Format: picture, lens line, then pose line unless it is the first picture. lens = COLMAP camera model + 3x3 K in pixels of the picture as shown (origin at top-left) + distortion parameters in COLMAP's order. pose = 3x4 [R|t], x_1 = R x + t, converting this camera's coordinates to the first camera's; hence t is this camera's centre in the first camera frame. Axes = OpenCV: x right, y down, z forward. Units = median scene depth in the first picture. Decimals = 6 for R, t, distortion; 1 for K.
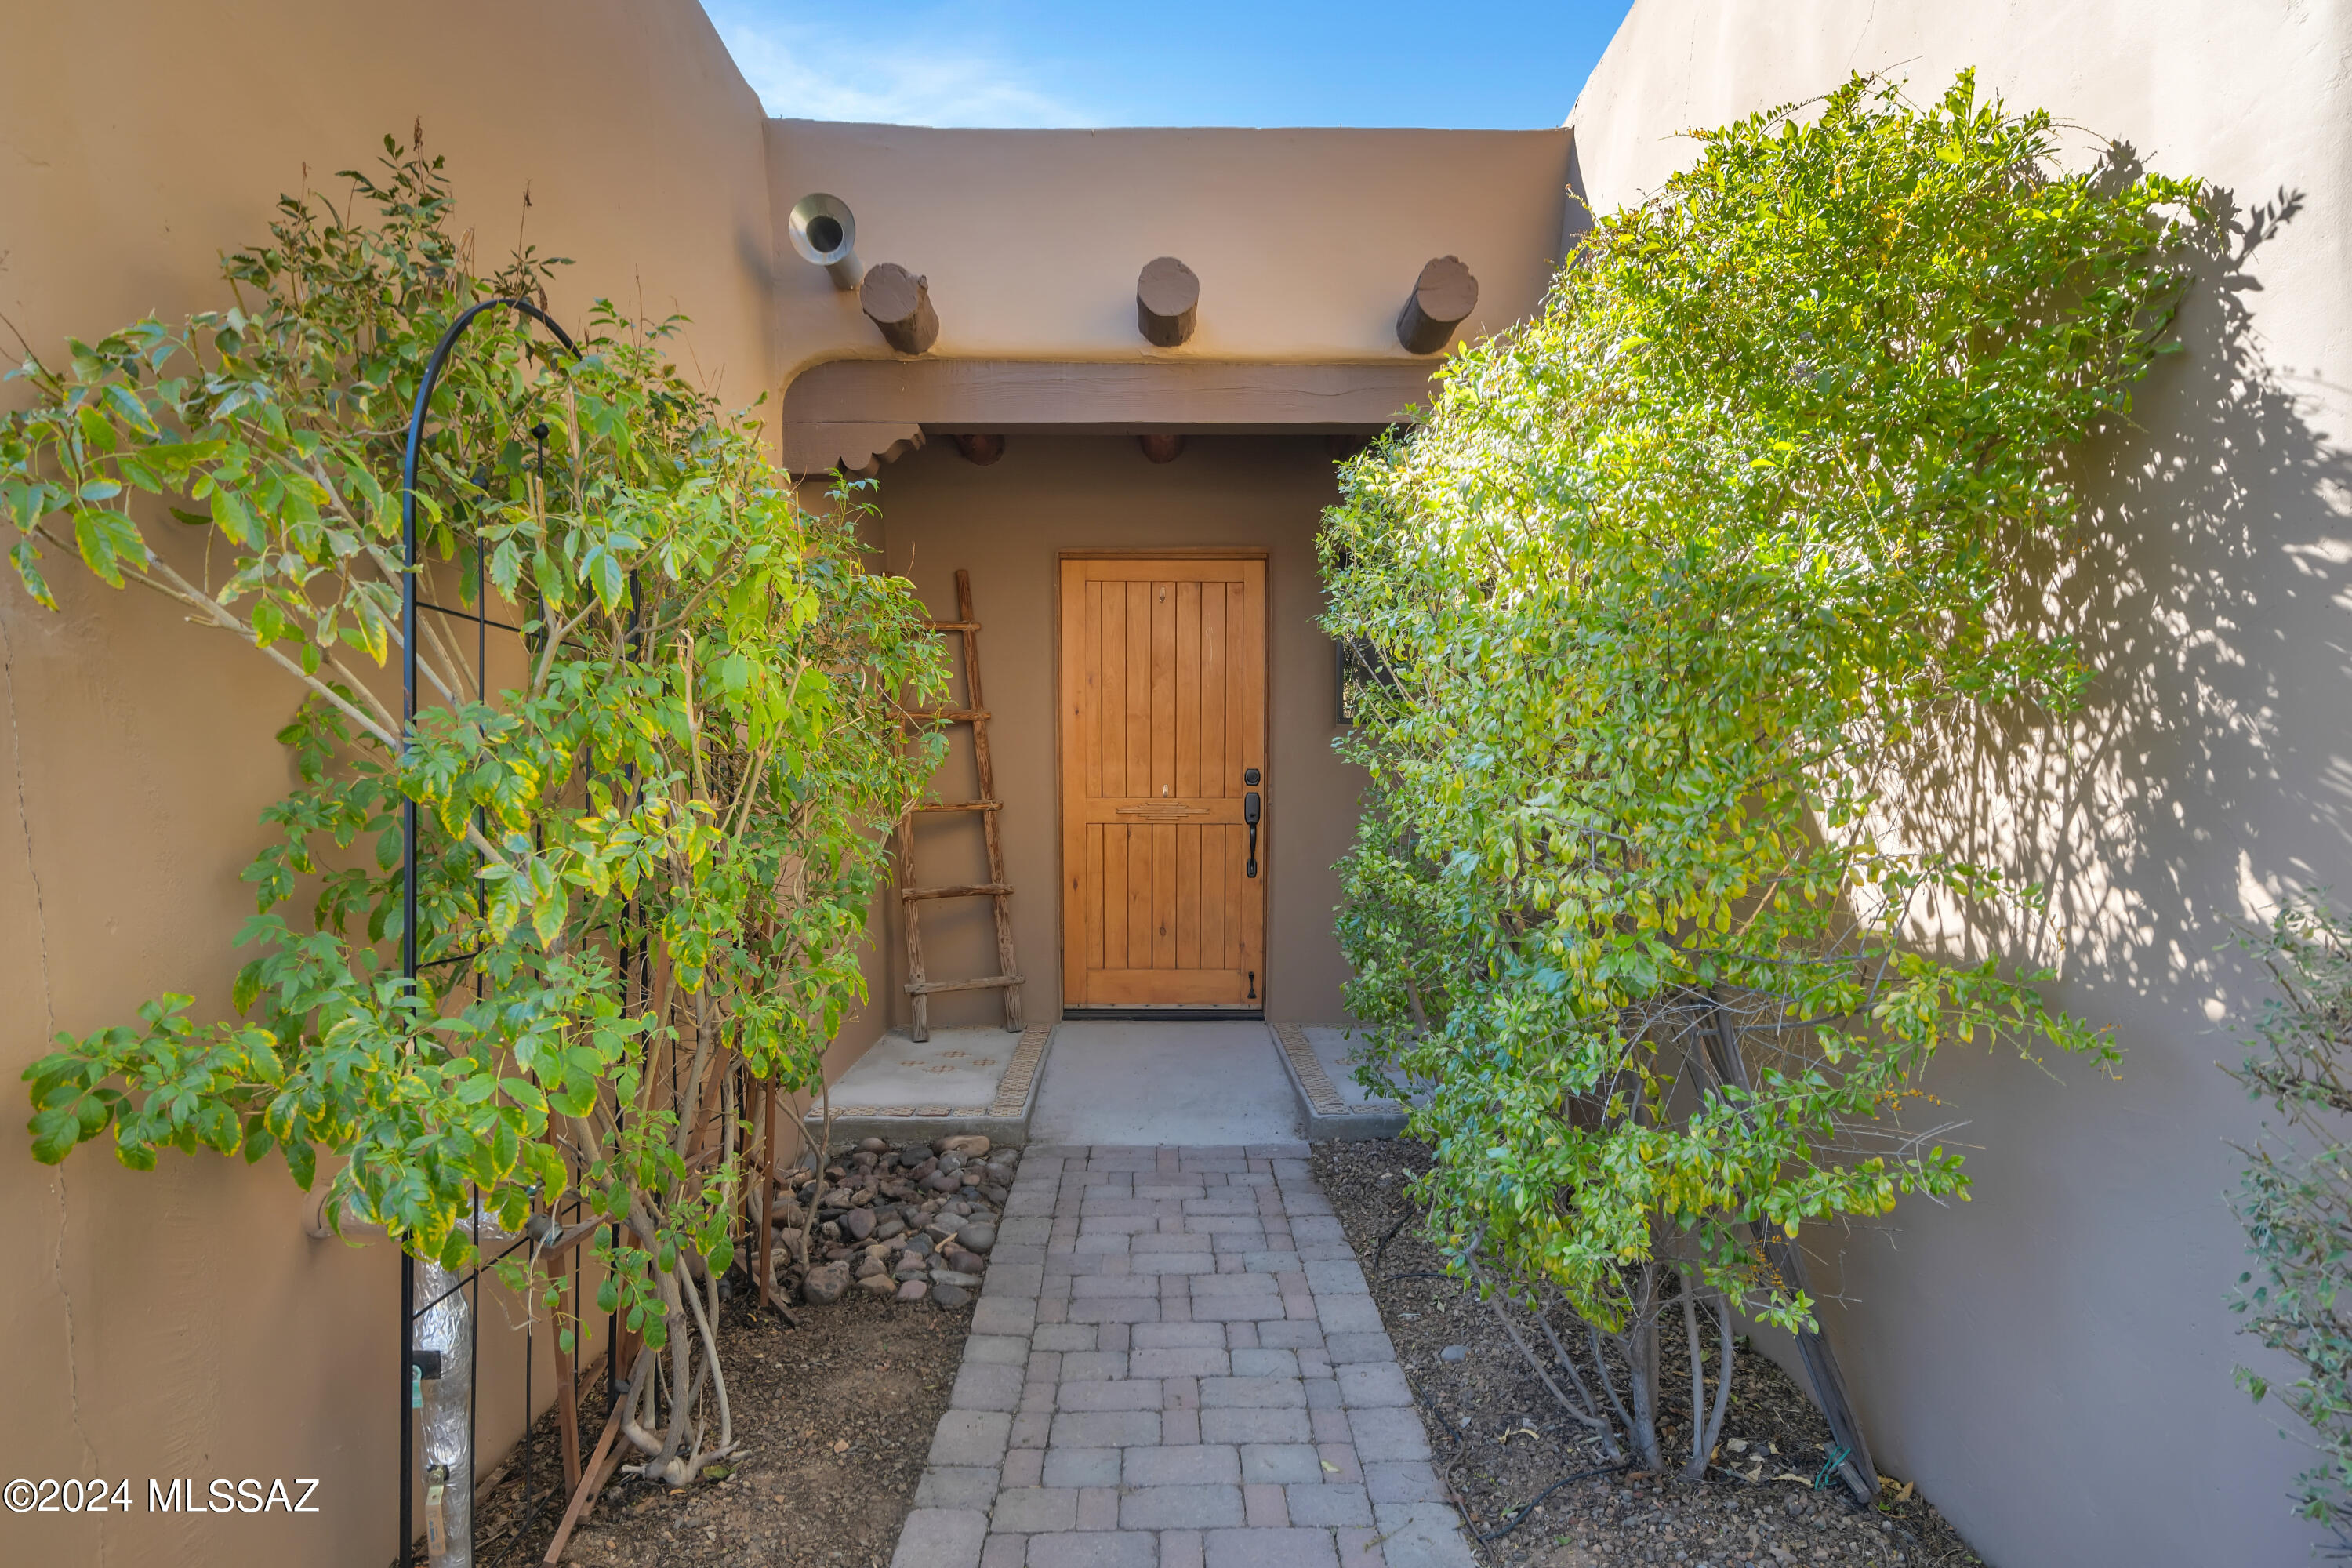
lens RADIAL K [[1347.0, 0, 1176.0], [0, 1347.0, 784.0], [0, 0, 1]] dist [-0.000119, -0.000027]
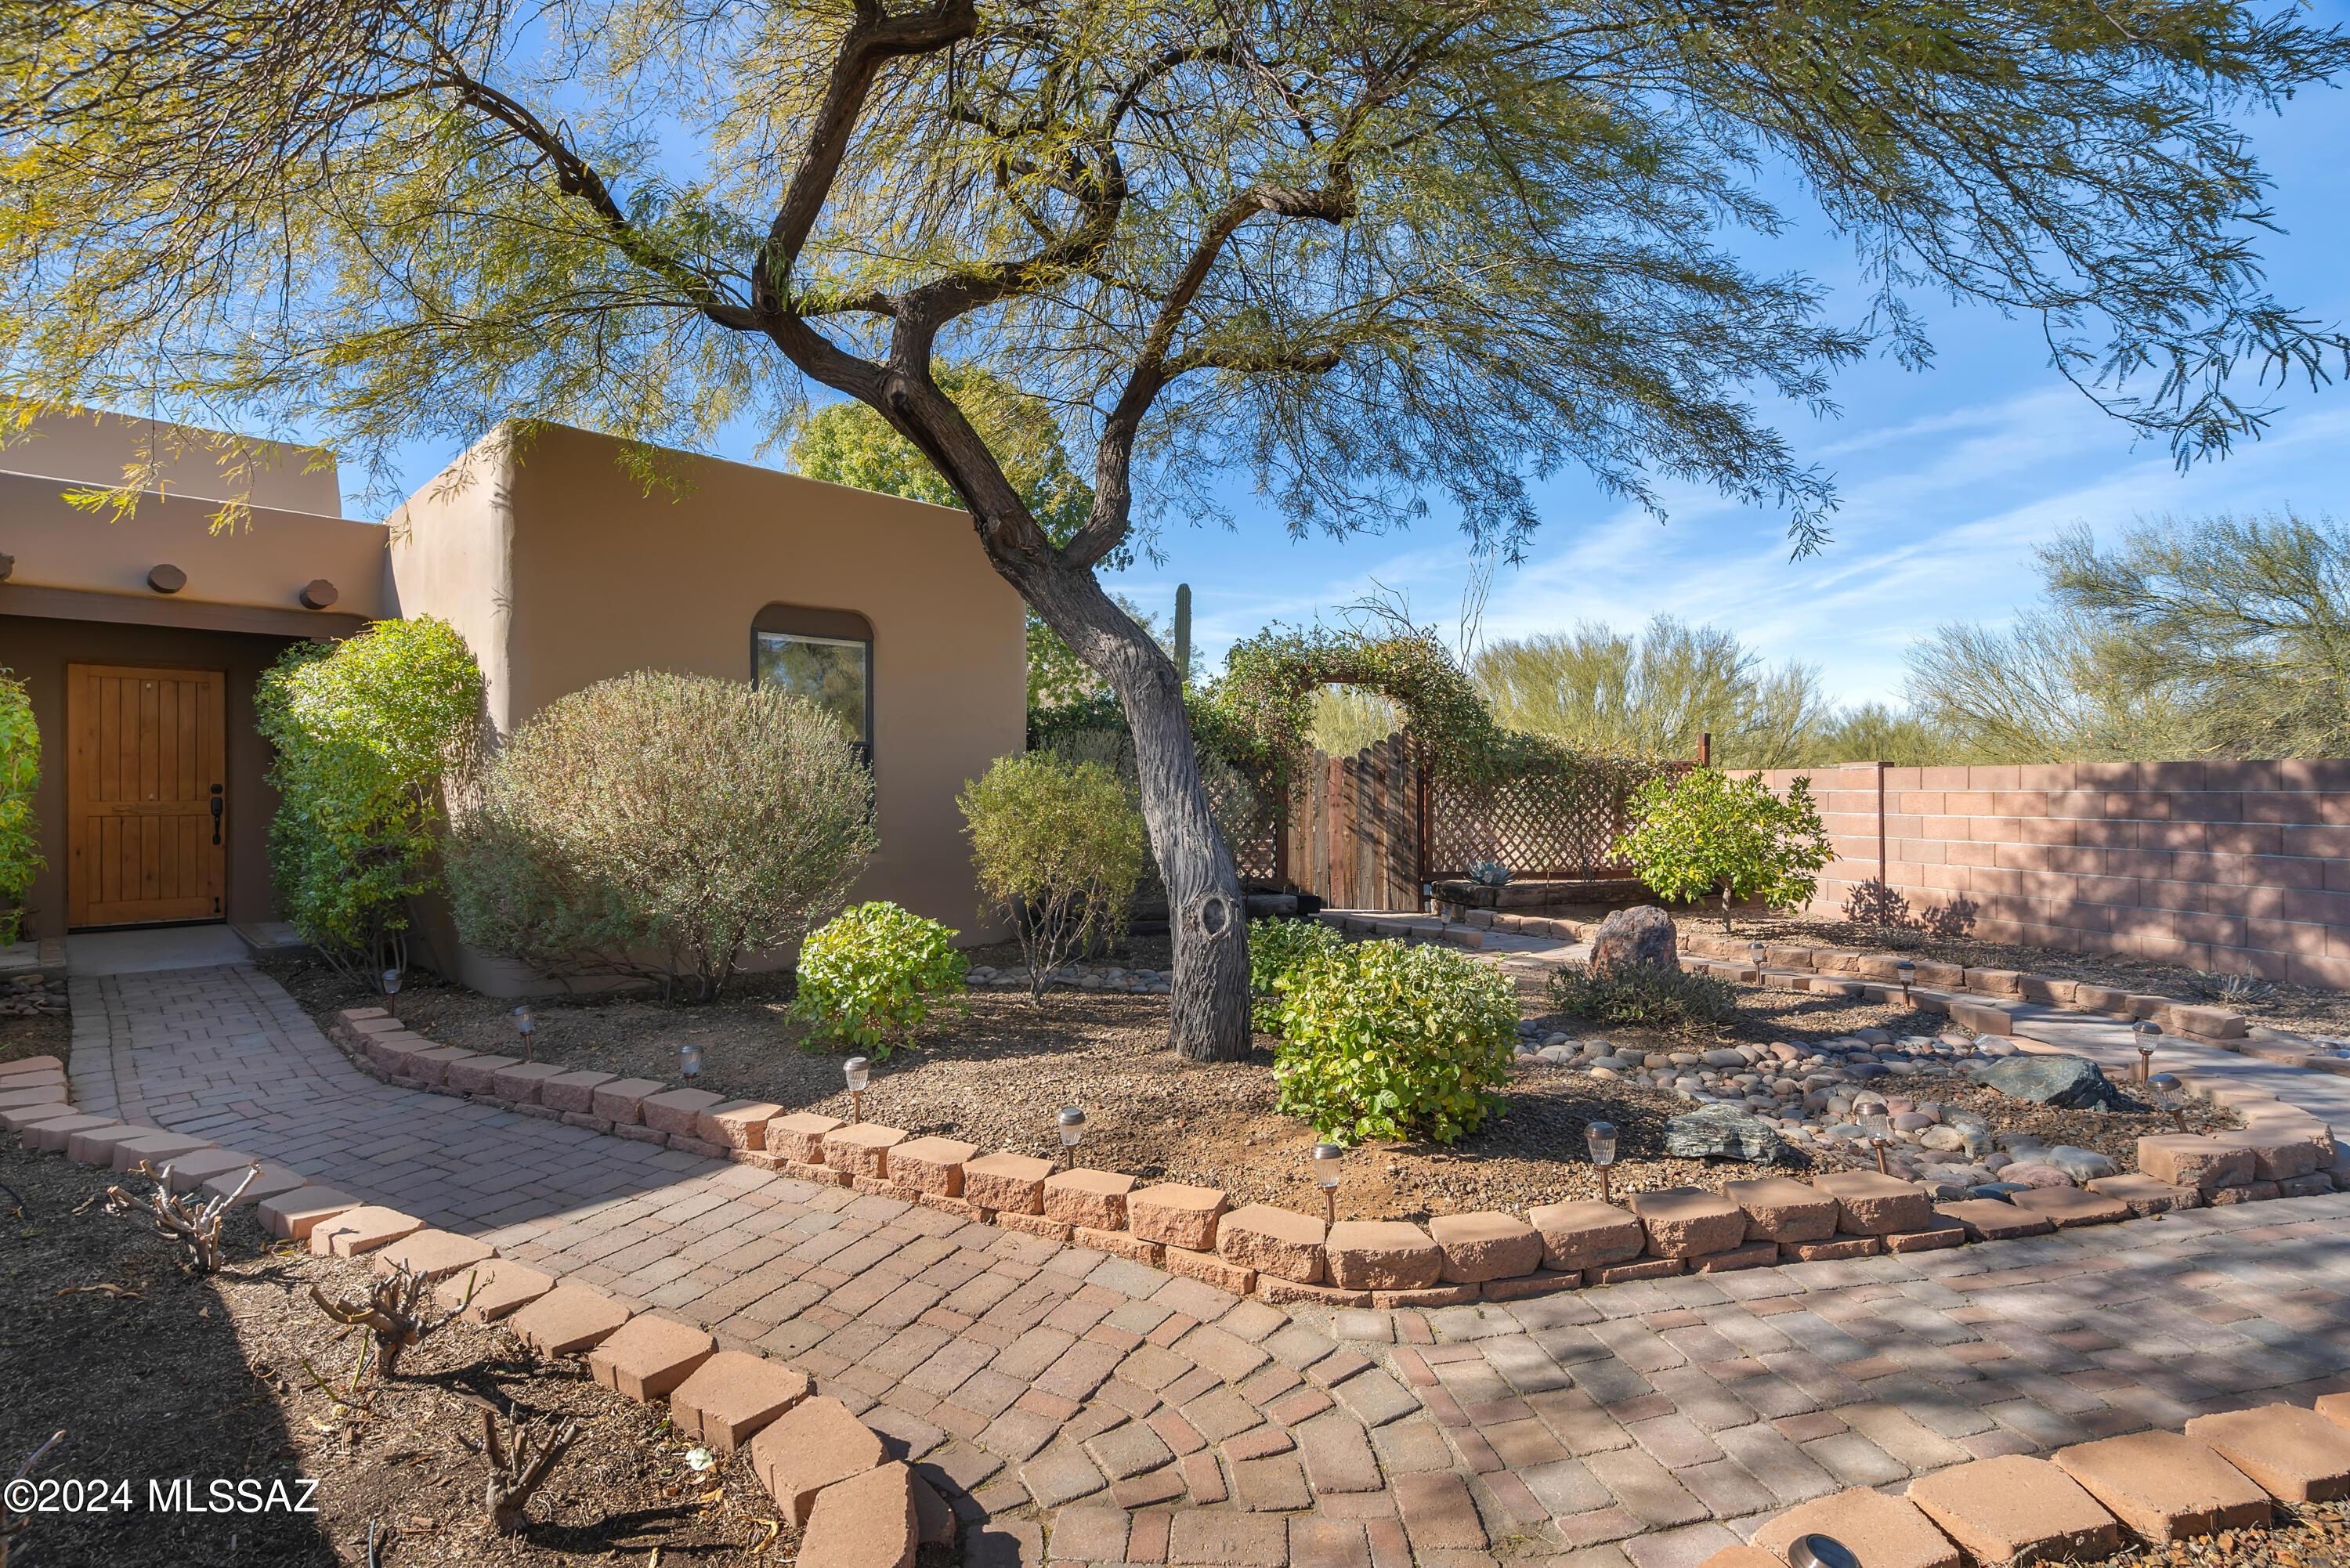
lens RADIAL K [[1087.7, 0, 1166.8], [0, 1087.7, 780.8], [0, 0, 1]] dist [0.002930, -0.000112]
pose [[0.709767, -0.005315, 0.704417, -0.071044], [0.005894, 0.999981, 0.001606, -0.011399], [-0.704412, 0.003011, 0.709785, -0.966918]]
